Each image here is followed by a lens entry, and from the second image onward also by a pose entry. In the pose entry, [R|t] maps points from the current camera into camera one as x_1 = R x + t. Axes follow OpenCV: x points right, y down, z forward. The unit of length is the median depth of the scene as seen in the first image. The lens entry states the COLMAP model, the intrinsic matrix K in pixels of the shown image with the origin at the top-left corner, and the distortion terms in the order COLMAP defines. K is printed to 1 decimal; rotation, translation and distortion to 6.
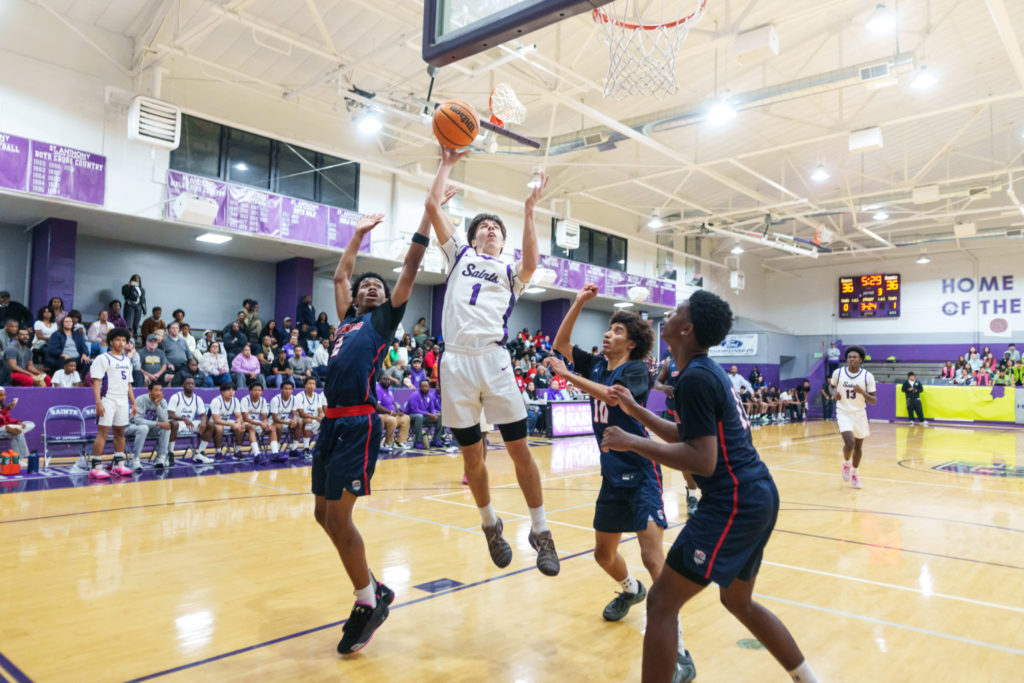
lens RADIAL K [[684.1, 0, 470.0], [0, 684.1, 338.9], [0, 0, 1]] dist [0.000457, -0.001035]
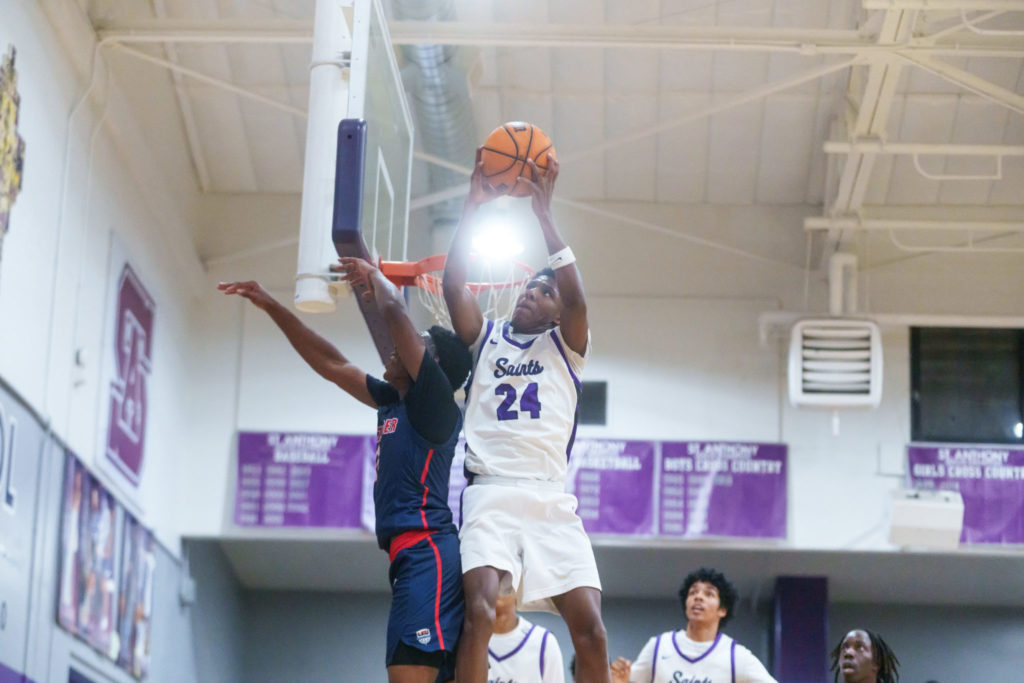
lens RADIAL K [[2456.9, 0, 511.9], [0, 2456.9, 341.8], [0, 0, 1]] dist [0.073081, 0.000000]
pose [[0.613150, -0.204739, -0.762974, 0.792009], [0.010098, 0.967783, -0.251583, 0.124566], [0.789902, 0.146554, 0.595463, -0.274885]]
